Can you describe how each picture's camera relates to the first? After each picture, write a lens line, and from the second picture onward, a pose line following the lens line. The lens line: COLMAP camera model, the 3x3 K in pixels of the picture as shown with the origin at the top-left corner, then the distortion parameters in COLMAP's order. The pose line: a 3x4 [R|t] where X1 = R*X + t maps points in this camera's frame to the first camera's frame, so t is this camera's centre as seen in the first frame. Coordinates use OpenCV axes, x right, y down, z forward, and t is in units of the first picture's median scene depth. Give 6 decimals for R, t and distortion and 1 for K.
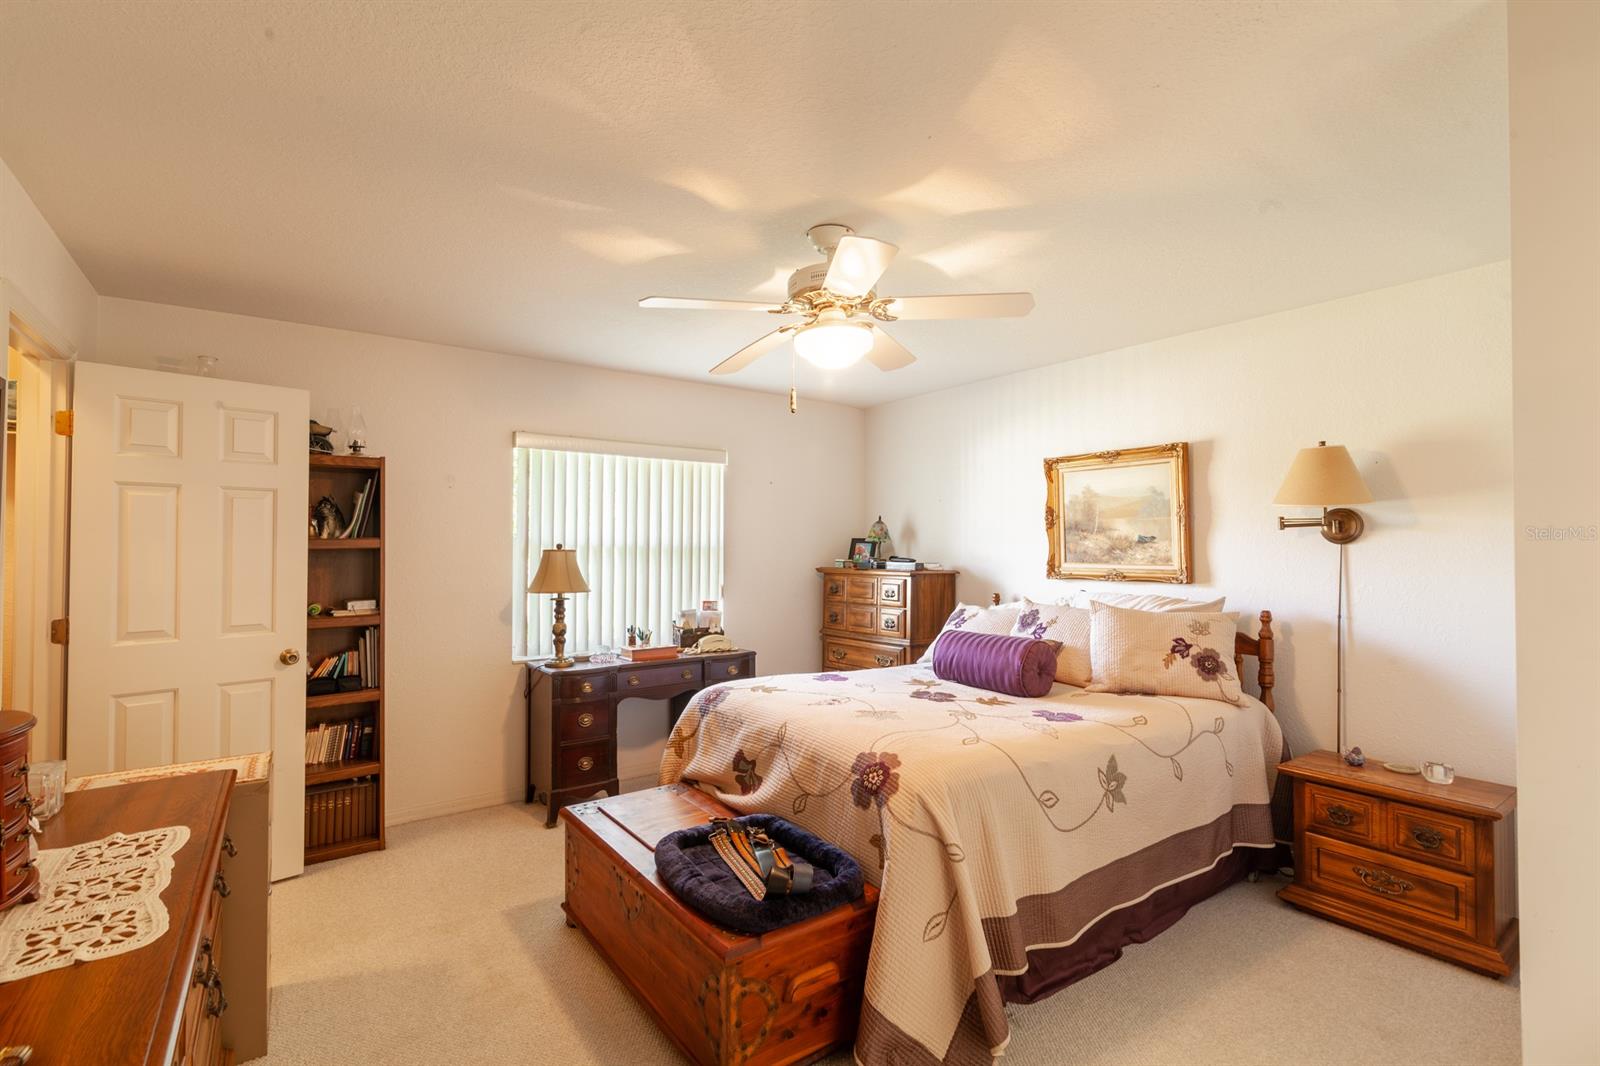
lens RADIAL K [[730.5, 0, 795.9], [0, 730.5, 538.3], [0, 0, 1]] dist [-0.000435, -0.000366]
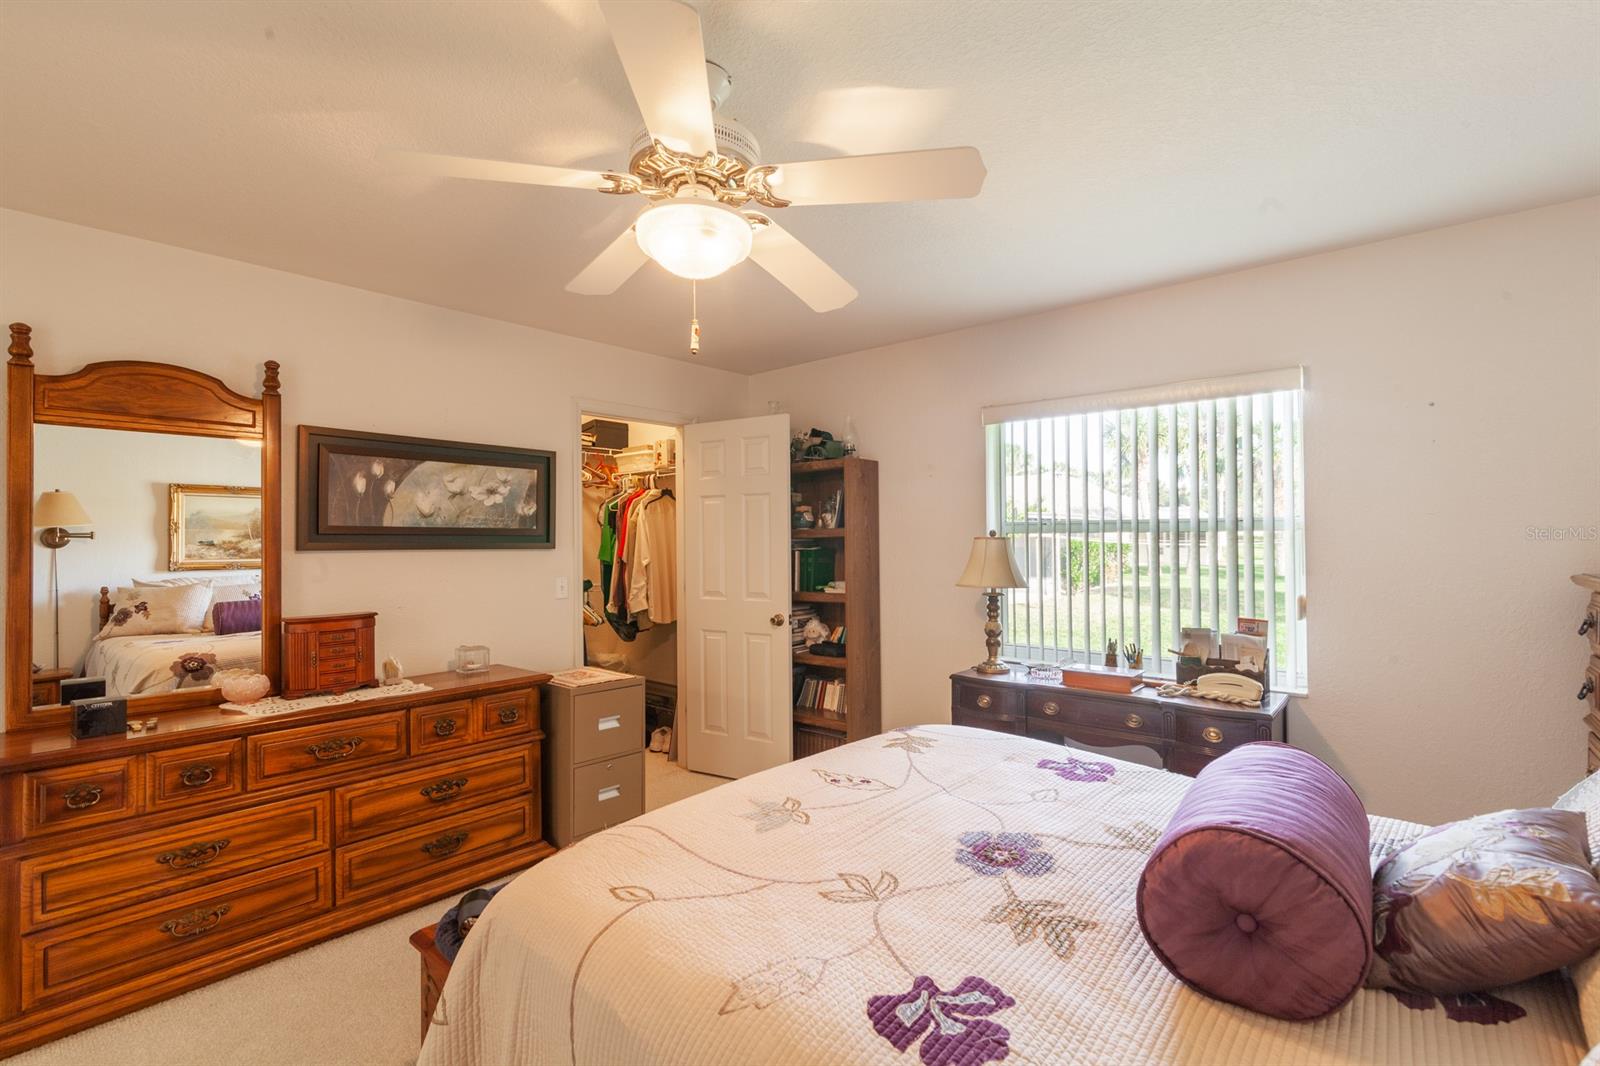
lens RADIAL K [[730.5, 0, 793.7], [0, 730.5, 532.7], [0, 0, 1]] dist [-0.000435, -0.000366]
pose [[0.233254, -0.004337, -0.972406, 0.459498], [0.022199, 0.999753, 0.000866, 0.004489], [0.972163, -0.021789, 0.233292, 0.570877]]
